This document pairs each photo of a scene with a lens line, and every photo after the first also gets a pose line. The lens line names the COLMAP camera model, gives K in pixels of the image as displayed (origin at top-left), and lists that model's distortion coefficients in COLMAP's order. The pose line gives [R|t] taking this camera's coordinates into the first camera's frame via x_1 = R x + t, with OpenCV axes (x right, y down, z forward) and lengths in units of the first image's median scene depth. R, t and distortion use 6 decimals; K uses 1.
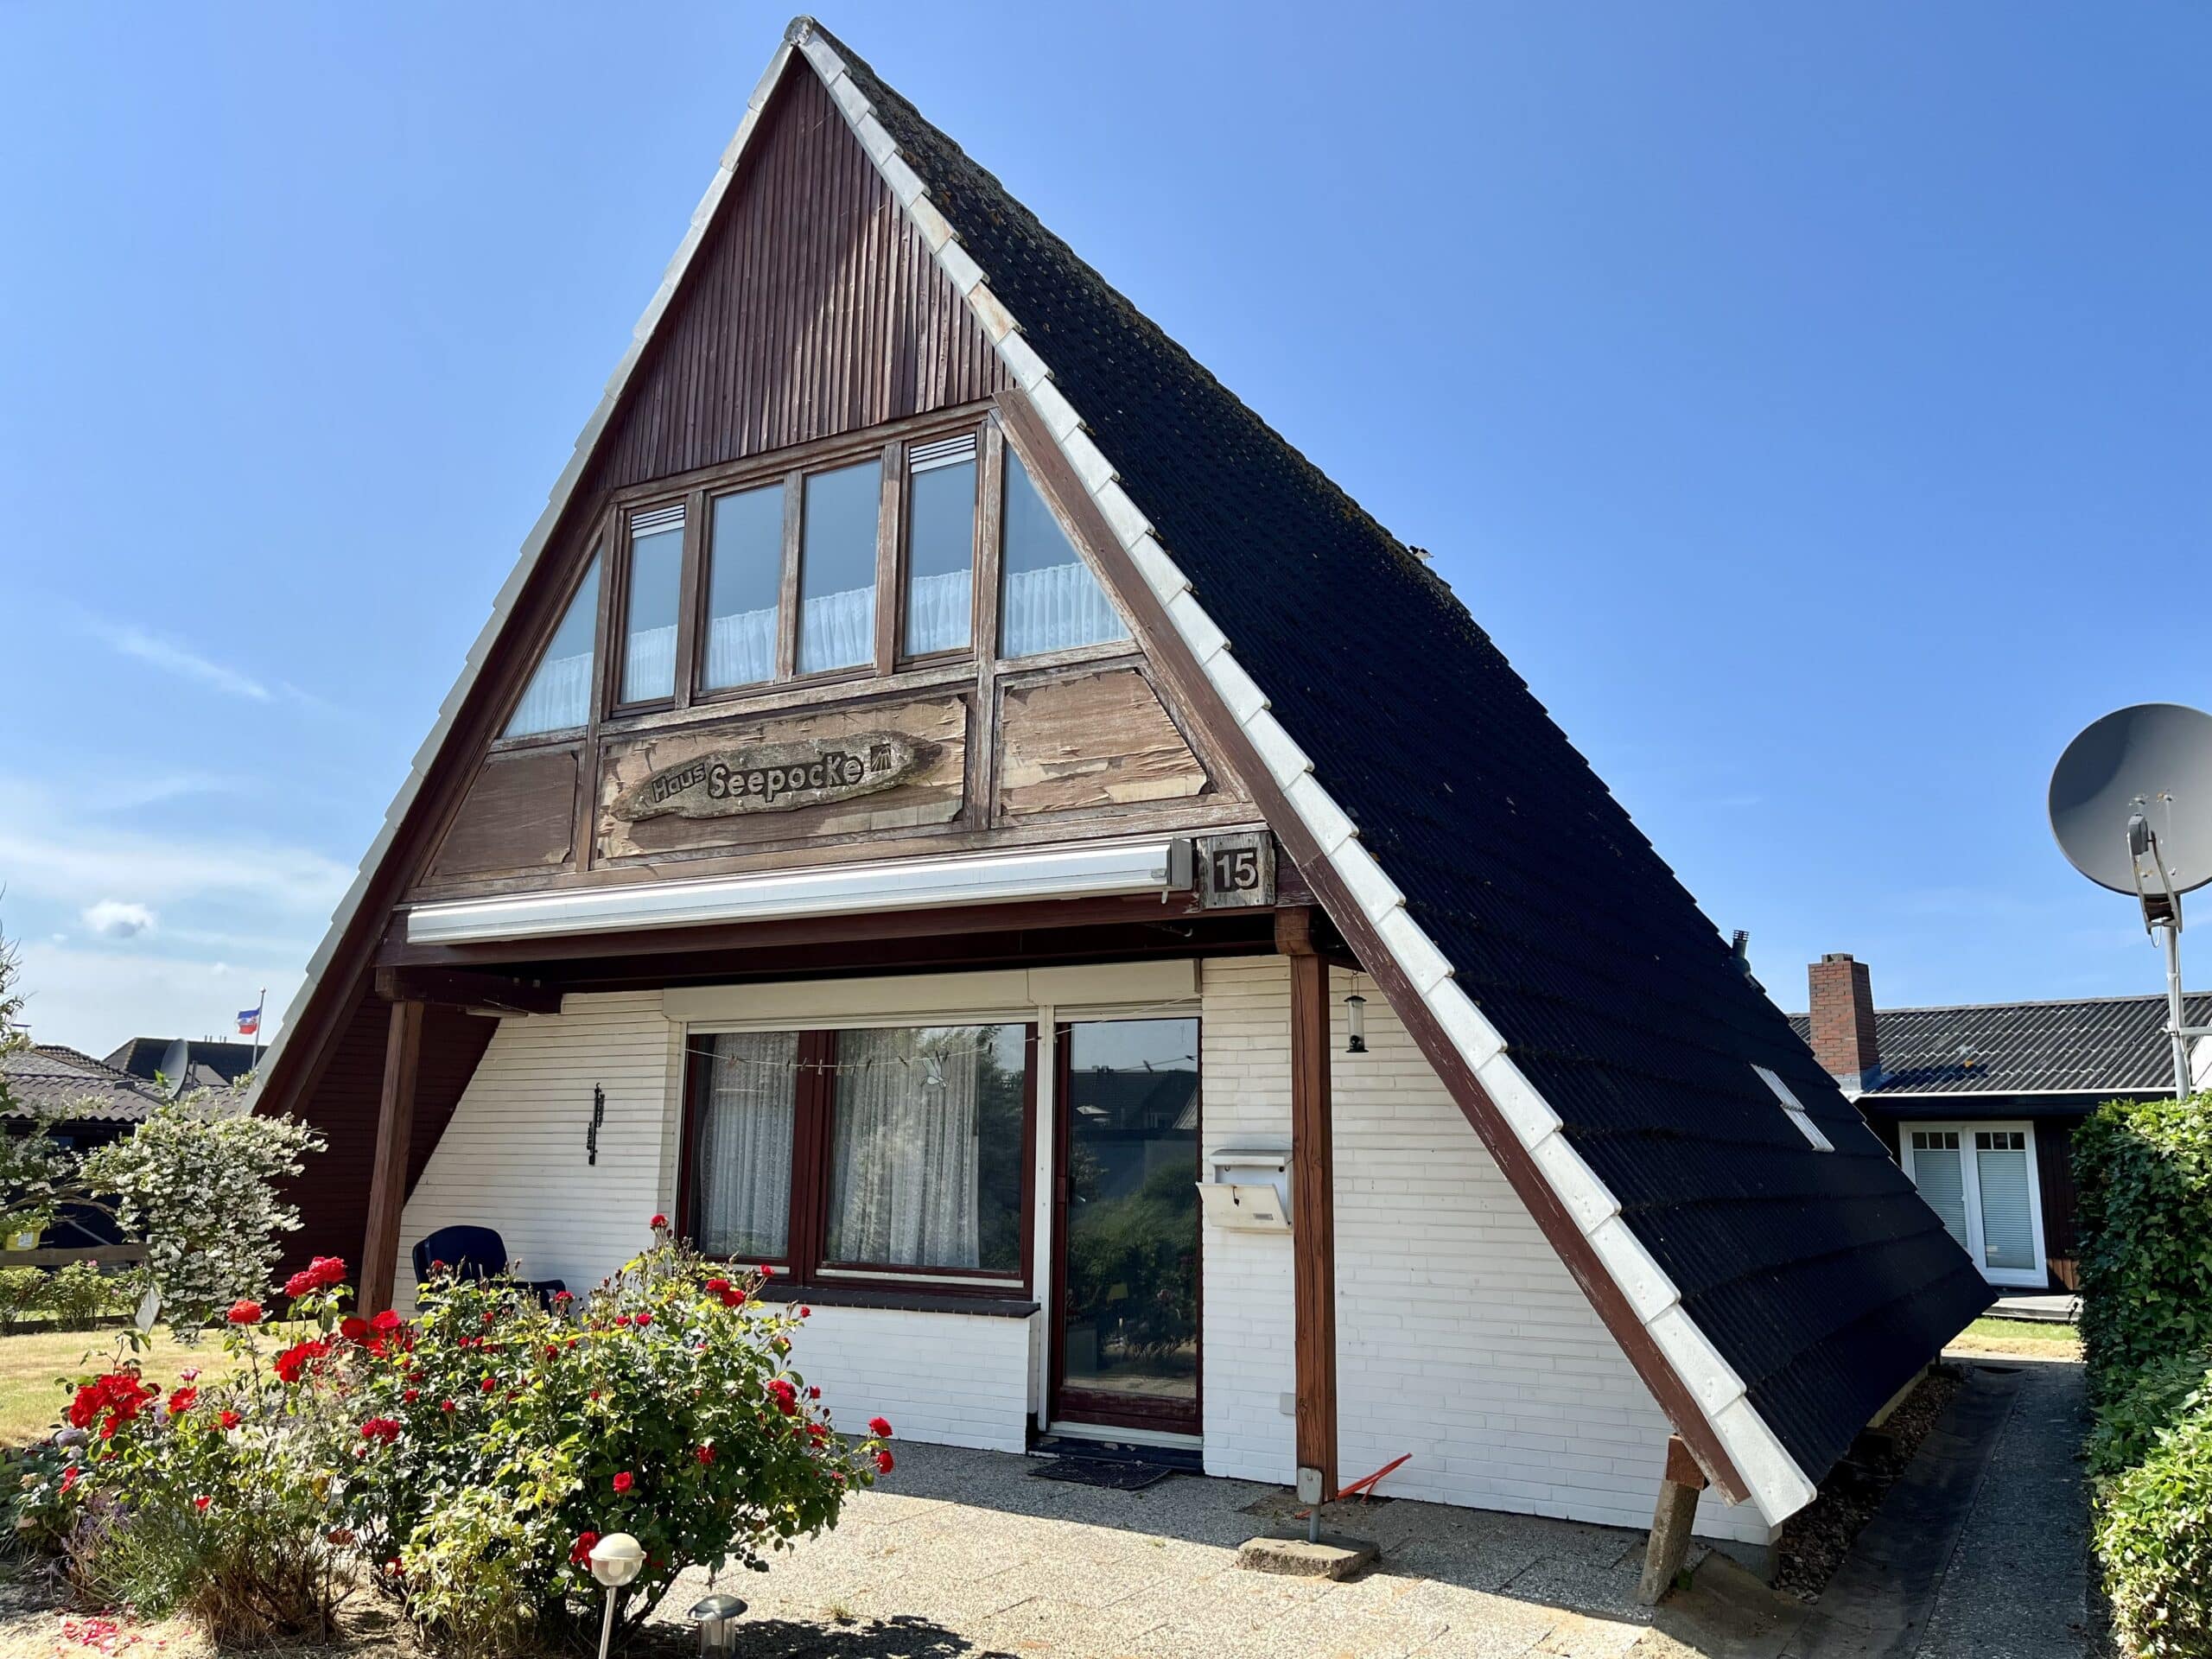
lens RADIAL K [[1666.1, 0, 1107.0], [0, 1666.1, 857.3], [0, 0, 1]] dist [0.102634, -0.143597]
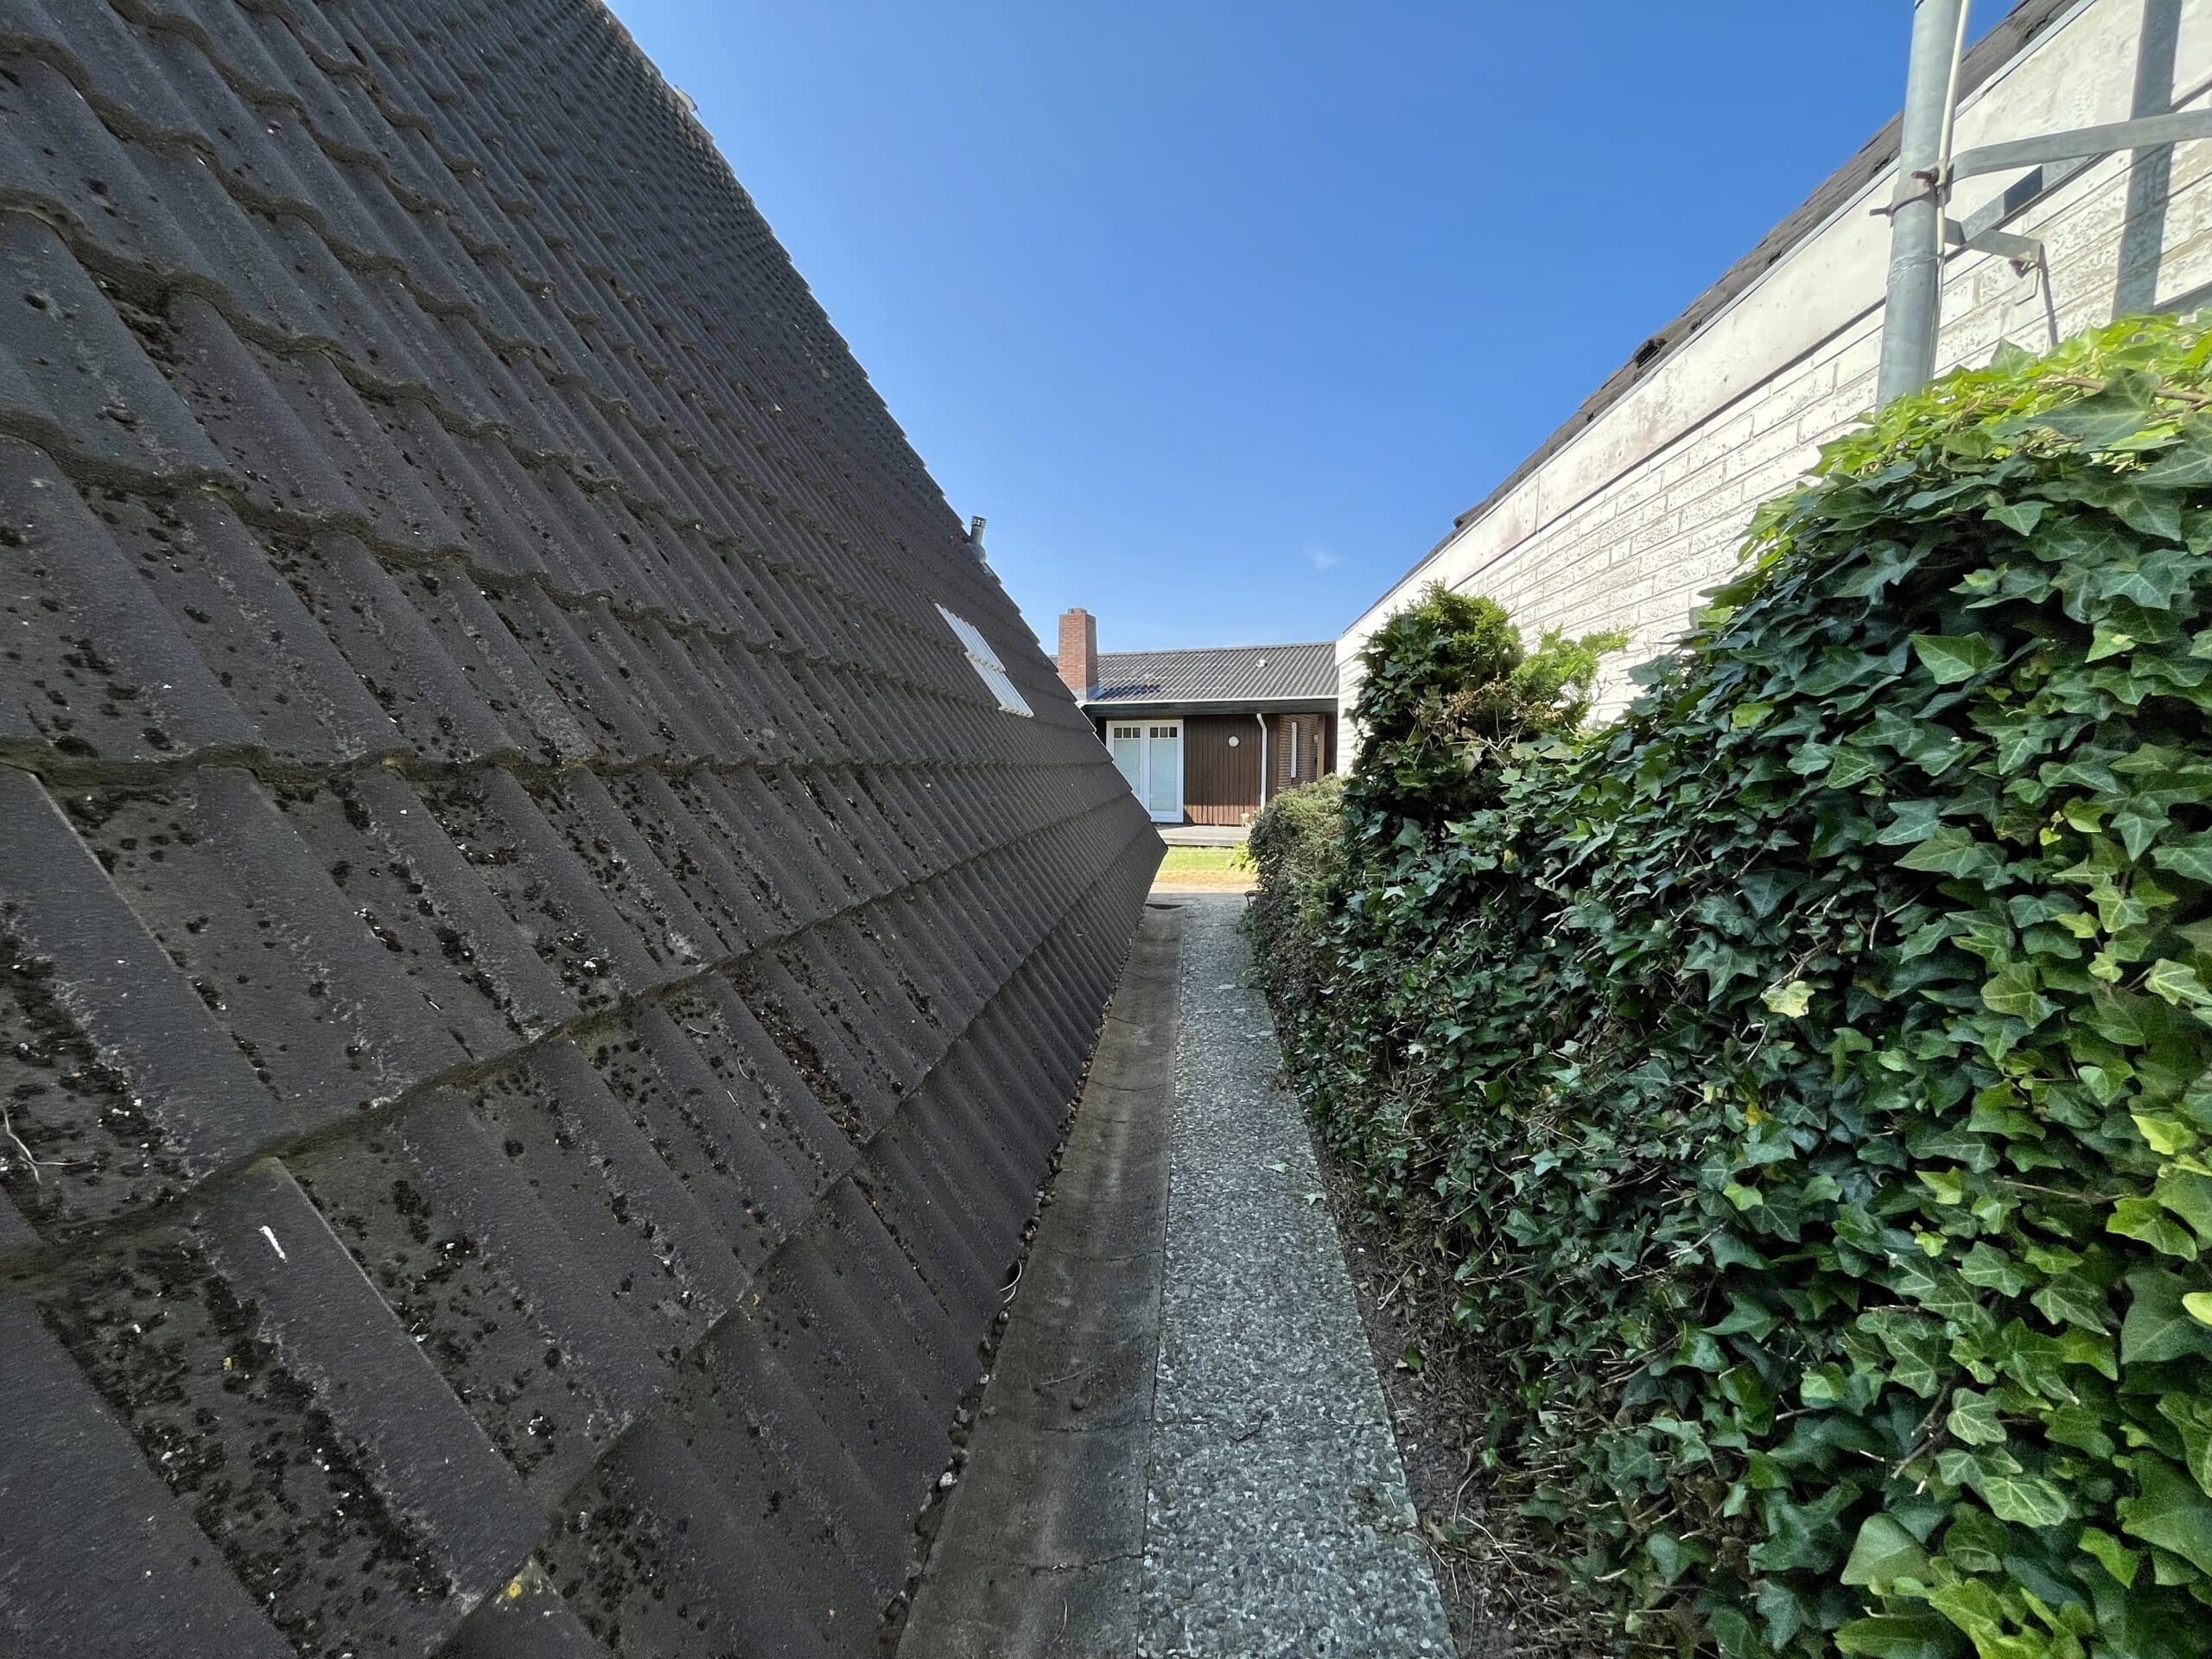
lens RADIAL K [[891.3, 0, 1109.6], [0, 891.3, 829.0], [0, 0, 1]] dist [-0.000411, -0.001070]
pose [[0.907837, -0.044621, 0.416941, 0.405605], [-0.063849, 0.968018, 0.242619, 0.172988], [-0.414433, -0.246880, 0.875954, 0.841605]]
